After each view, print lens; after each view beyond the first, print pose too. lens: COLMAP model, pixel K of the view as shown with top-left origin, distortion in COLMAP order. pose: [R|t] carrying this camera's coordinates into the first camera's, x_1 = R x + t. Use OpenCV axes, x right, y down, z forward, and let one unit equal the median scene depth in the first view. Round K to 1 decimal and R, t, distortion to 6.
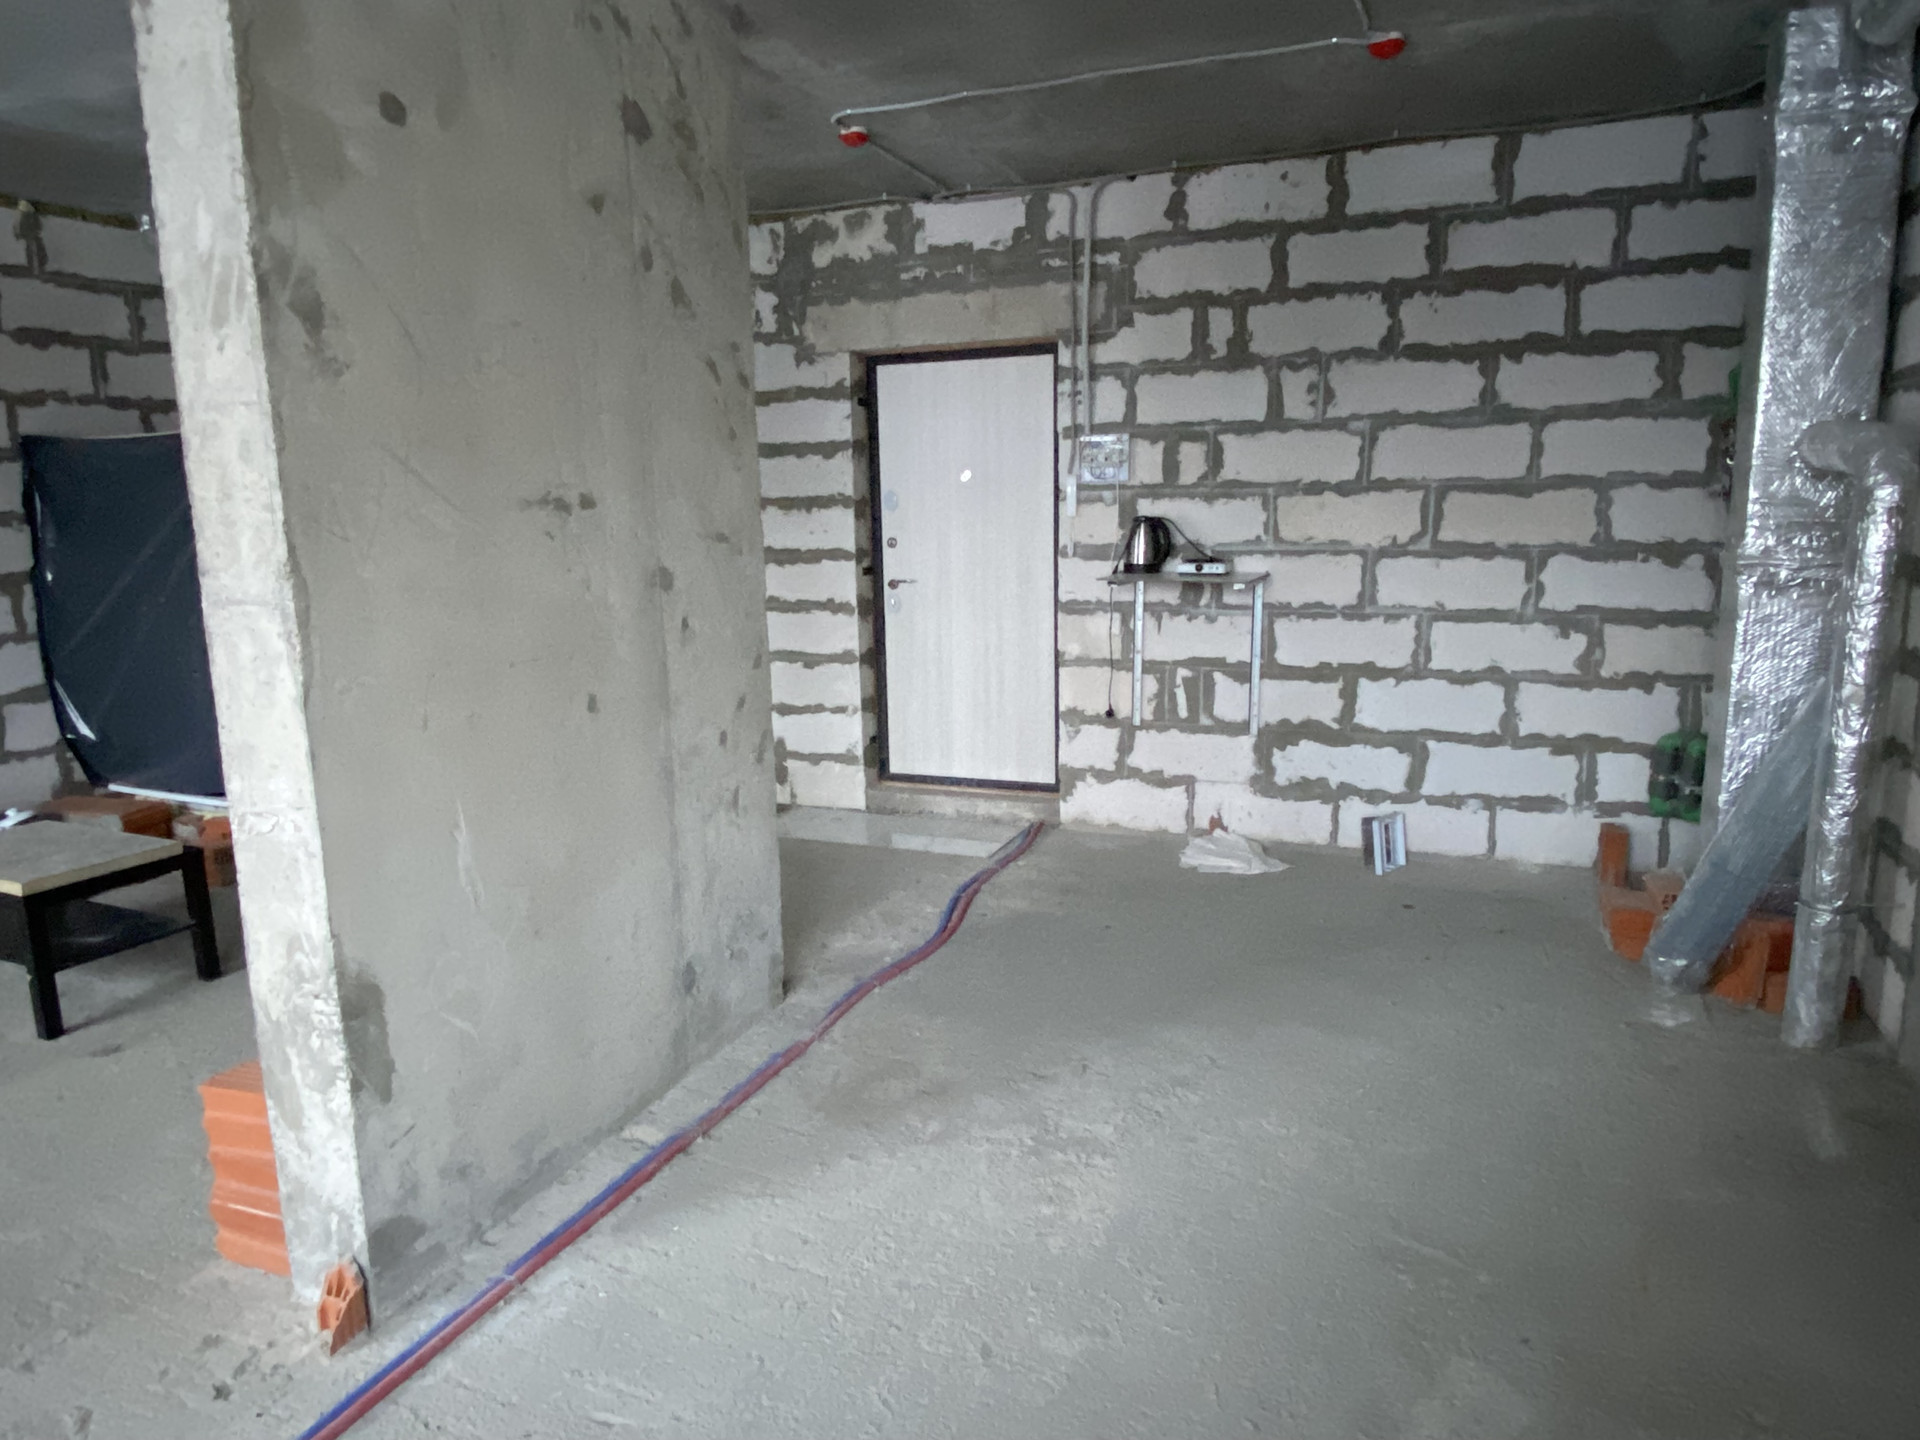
lens RADIAL K [[1221.7, 0, 960.0], [0, 1221.7, 720.0], [0, 0, 1]] dist [-0.004158, -0.004495]
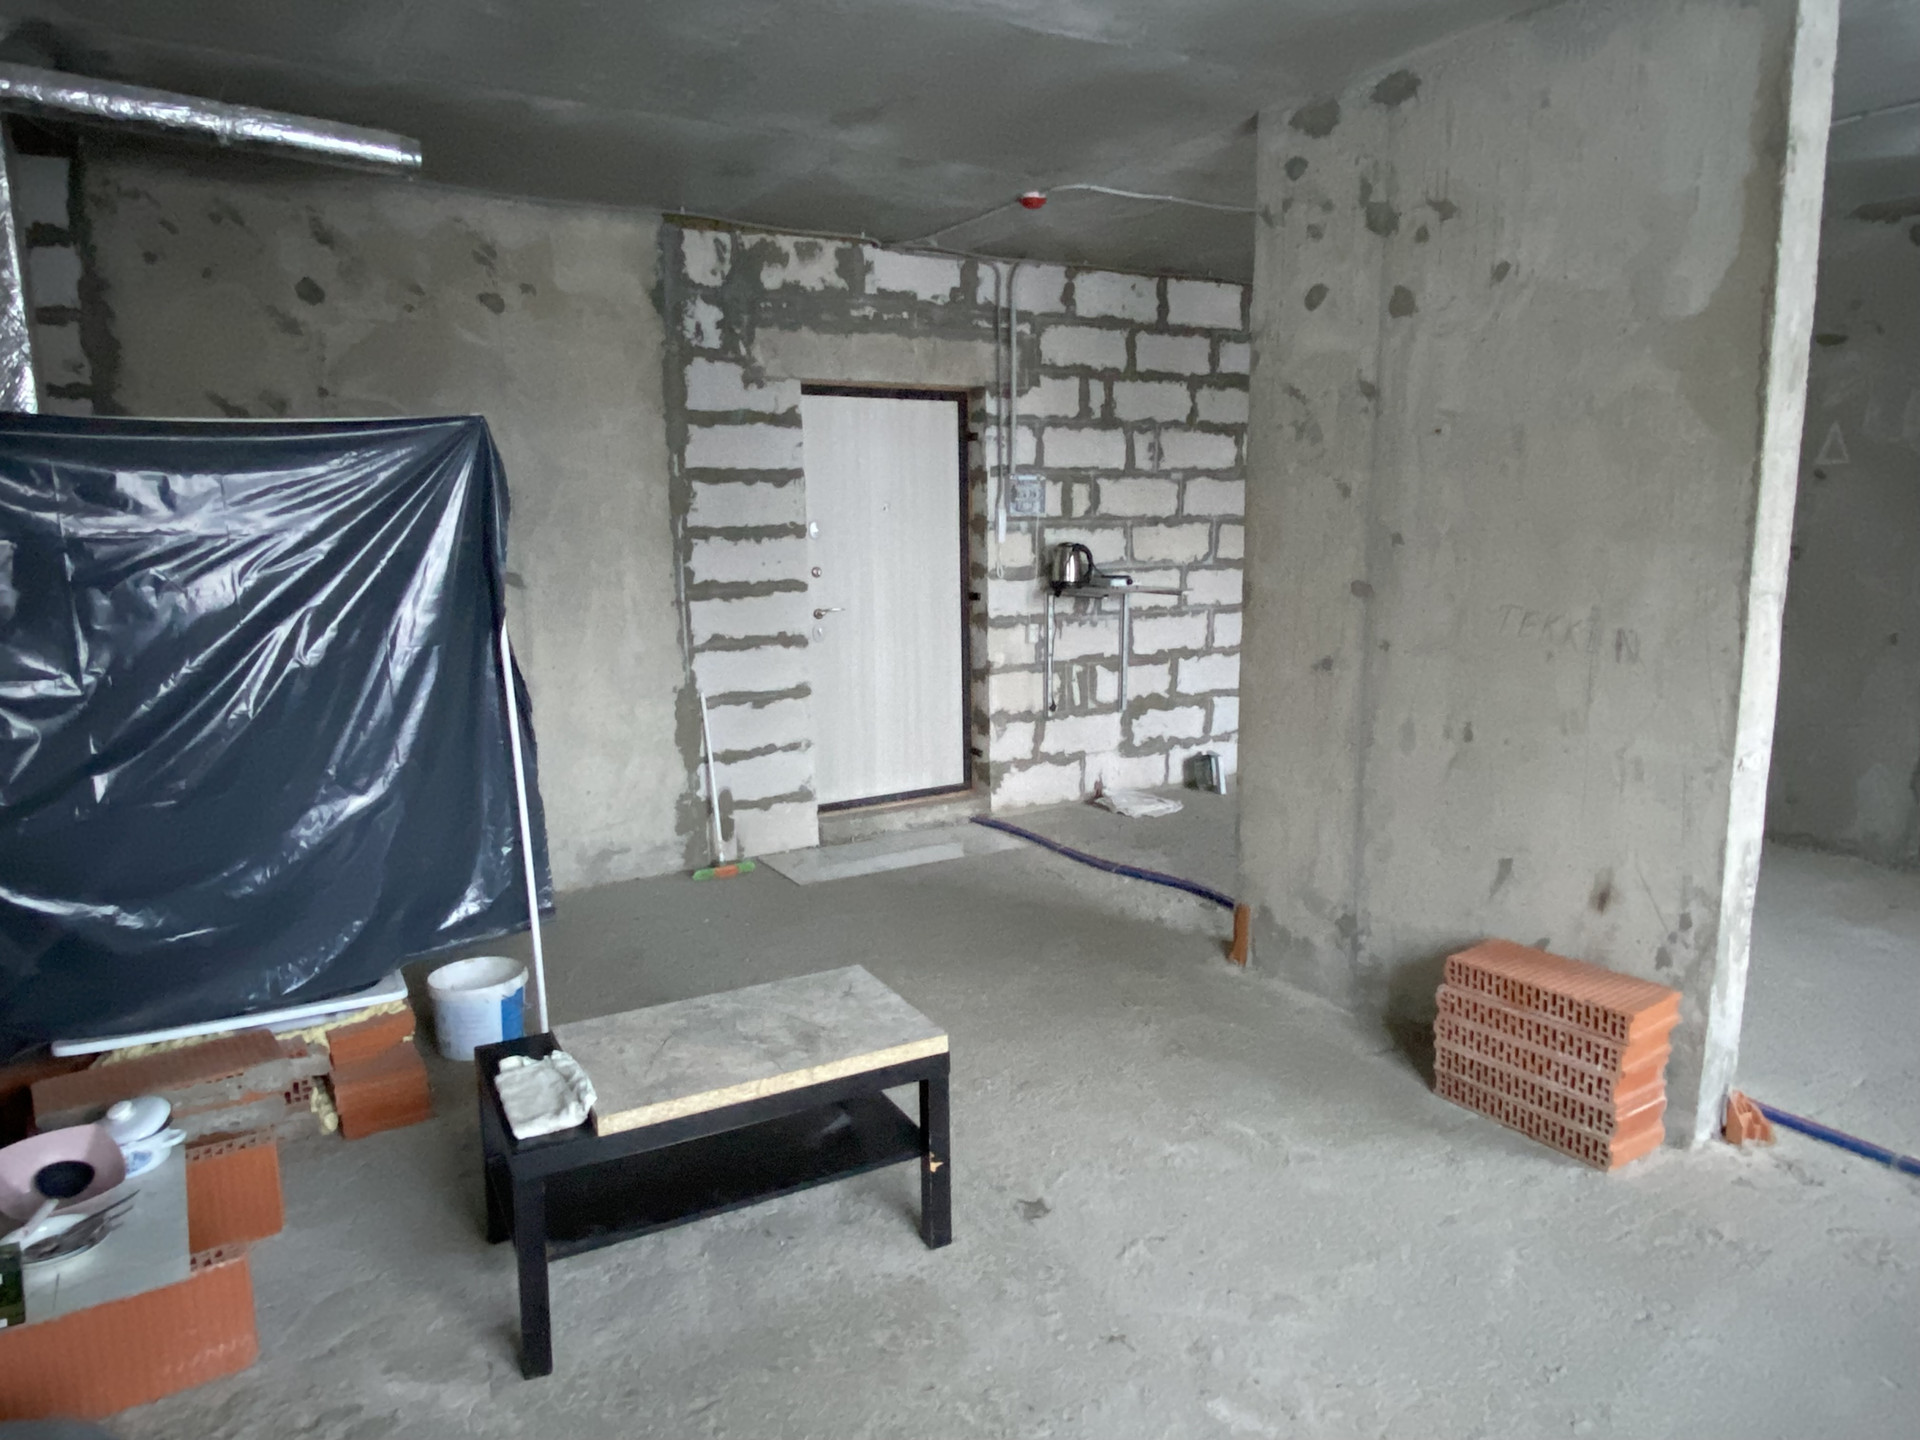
lens RADIAL K [[1221.7, 0, 960.0], [0, 1221.7, 720.0], [0, 0, 1]] dist [-0.004158, -0.004495]
pose [[0.600315, -0.122325, 0.790353, -0.889841], [0.143509, 0.988670, 0.044016, -0.060019], [-0.786782, 0.086999, 0.611068, 0.348455]]
